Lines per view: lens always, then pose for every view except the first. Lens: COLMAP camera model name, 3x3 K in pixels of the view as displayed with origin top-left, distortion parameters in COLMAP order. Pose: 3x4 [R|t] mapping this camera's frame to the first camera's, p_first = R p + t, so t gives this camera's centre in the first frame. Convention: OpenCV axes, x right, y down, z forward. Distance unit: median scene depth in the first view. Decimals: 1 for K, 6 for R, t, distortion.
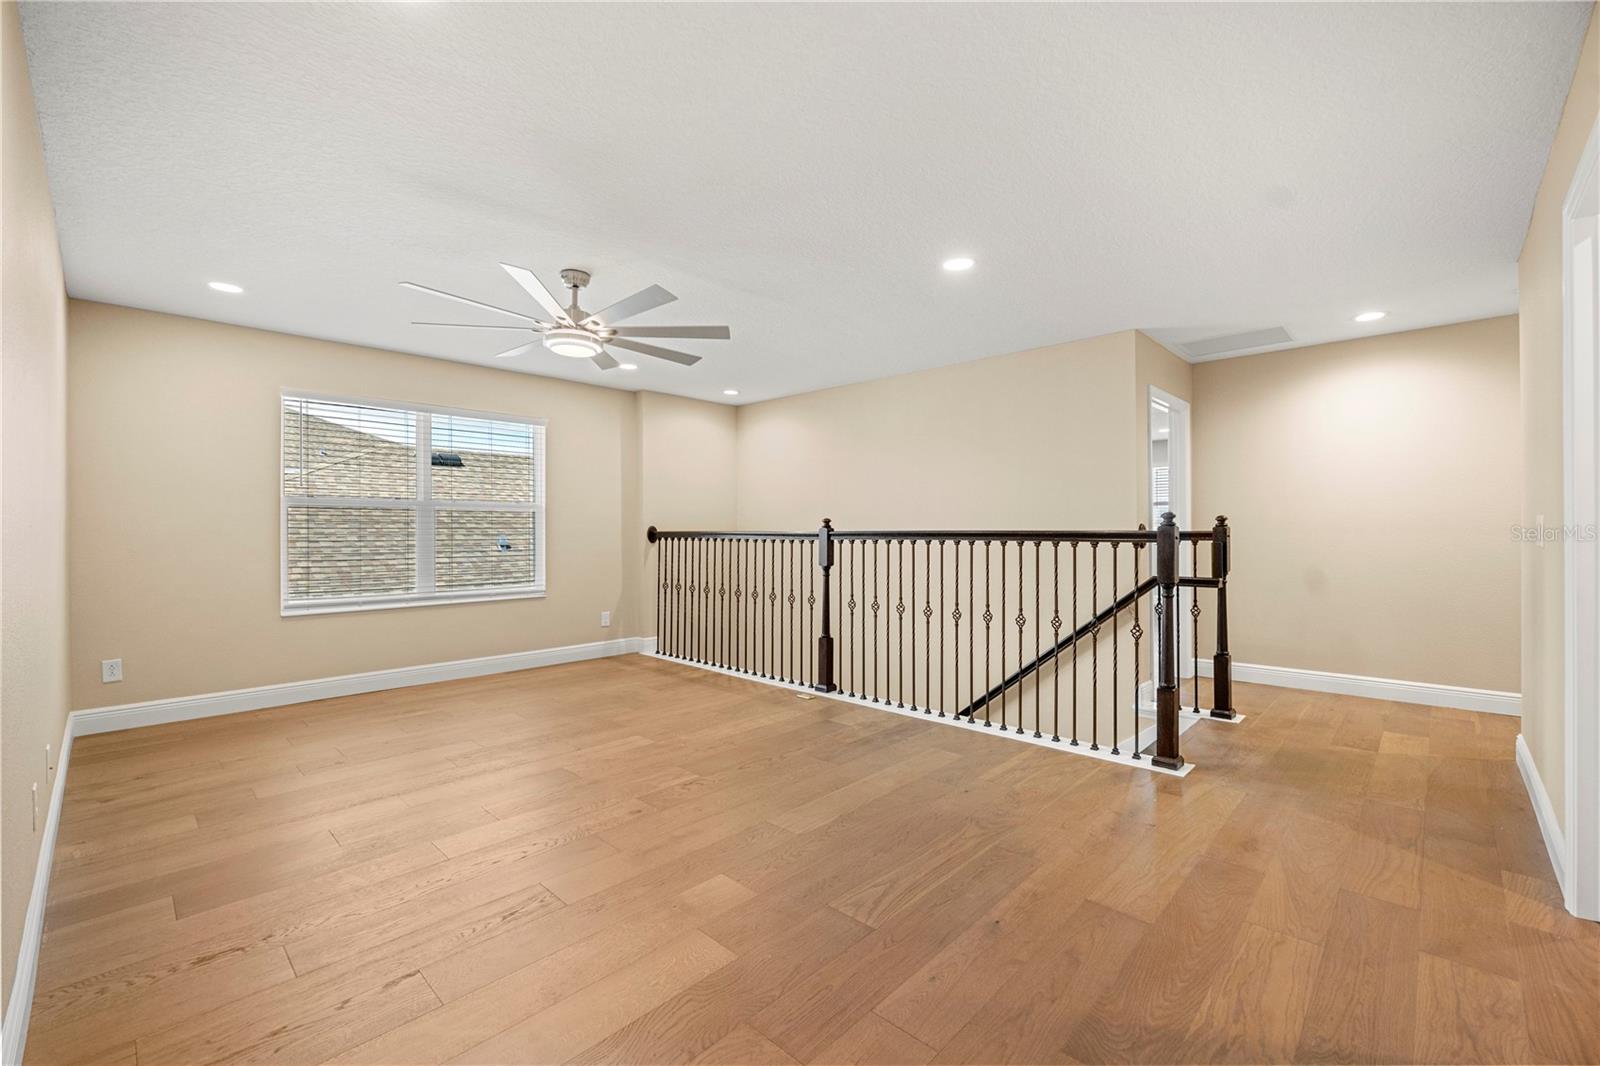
lens RADIAL K [[665.8, 0, 809.5], [0, 665.8, 534.6], [0, 0, 1]] dist [-0.005800, -0.000158]
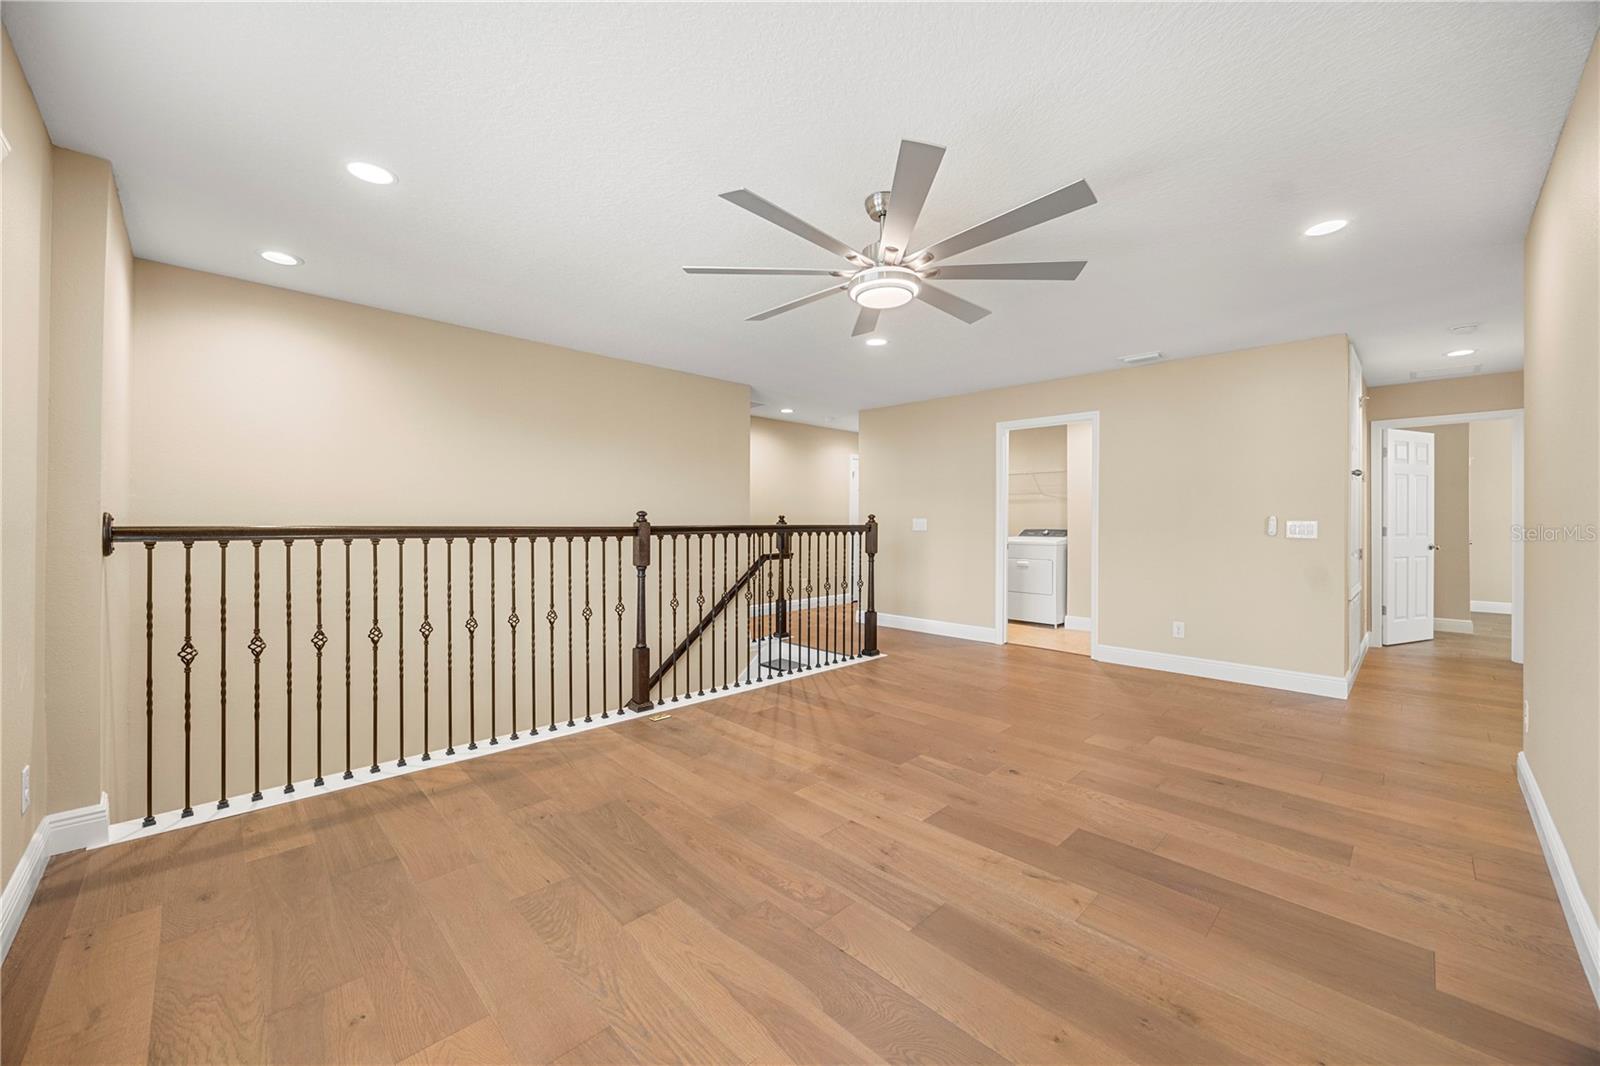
lens RADIAL K [[606.7, 0, 806.6], [0, 606.7, 530.9], [0, 0, 1]] dist [-0.000929, -0.000545]
pose [[0.033330, -0.004938, 0.999432, -0.749933], [0.007720, 0.999959, 0.004683, -0.000286], [-0.999415, 0.007559, 0.033366, 0.756192]]
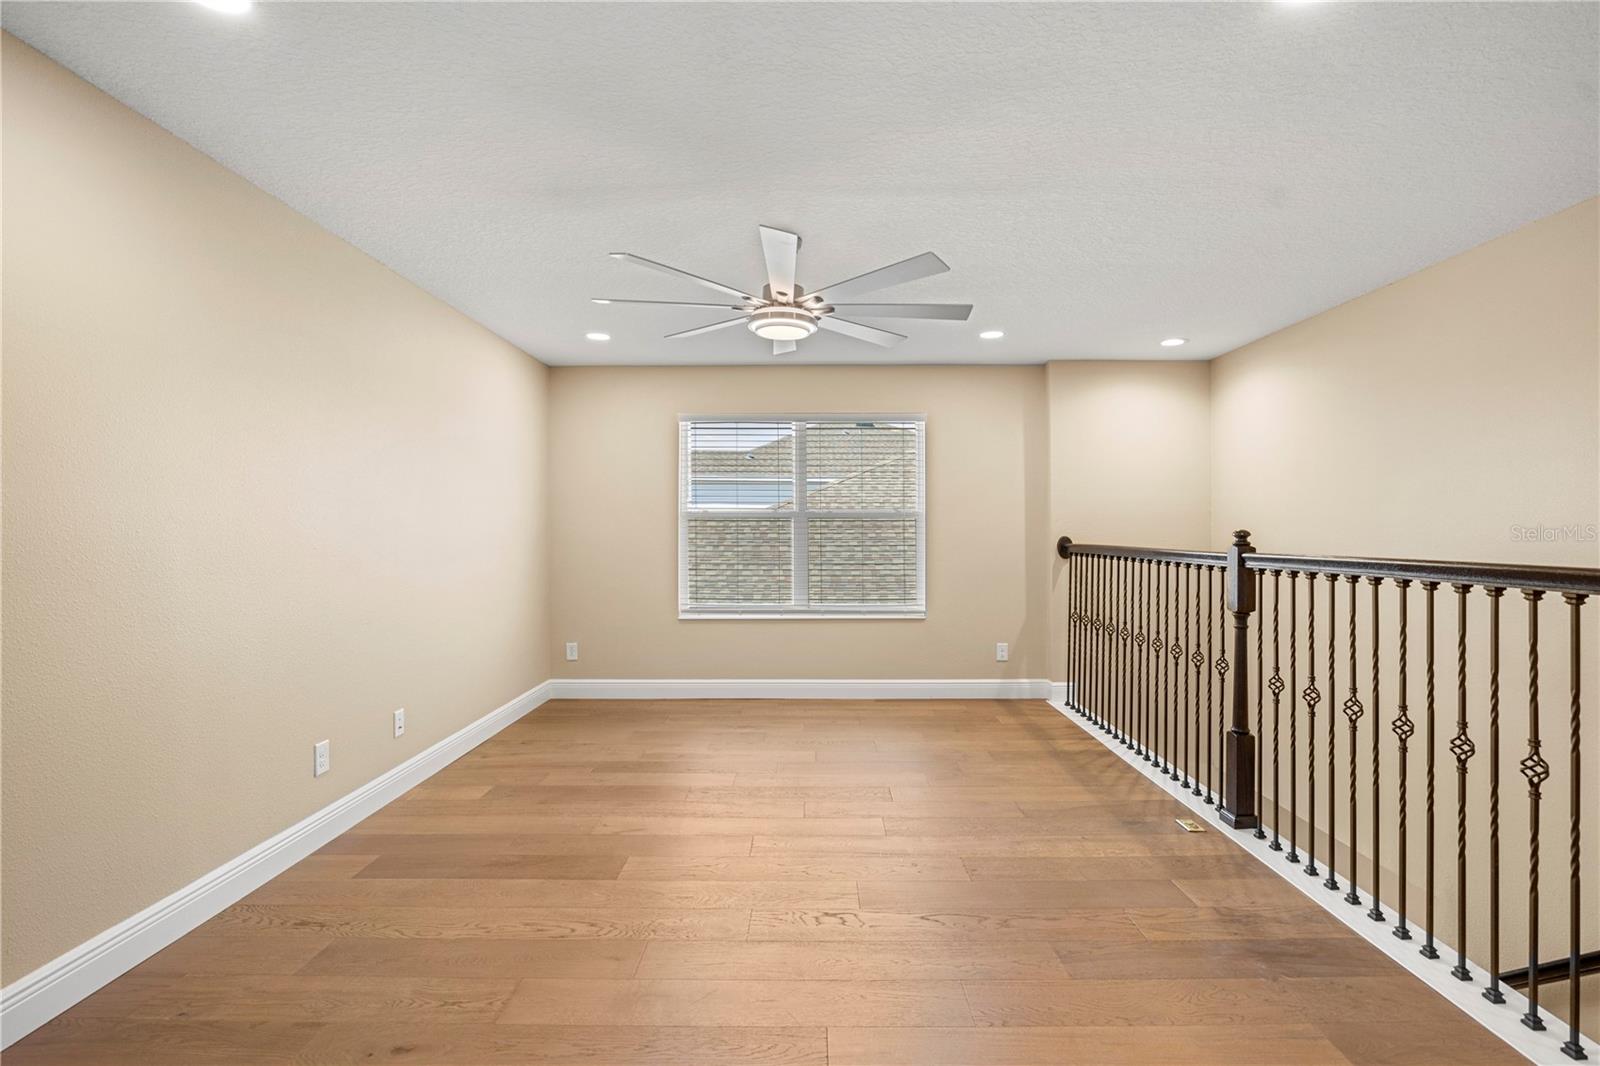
lens RADIAL K [[740.0, 0, 832.3], [0, 740.0, 528.6], [0, 0, 1]] dist [0.001611, 0.000496]
pose [[0.693488, 0.000303, -0.720468, 0.246370], [-0.006540, 0.999961, -0.005874, -0.019406], [0.720438, 0.008785, 0.693463, 0.289538]]
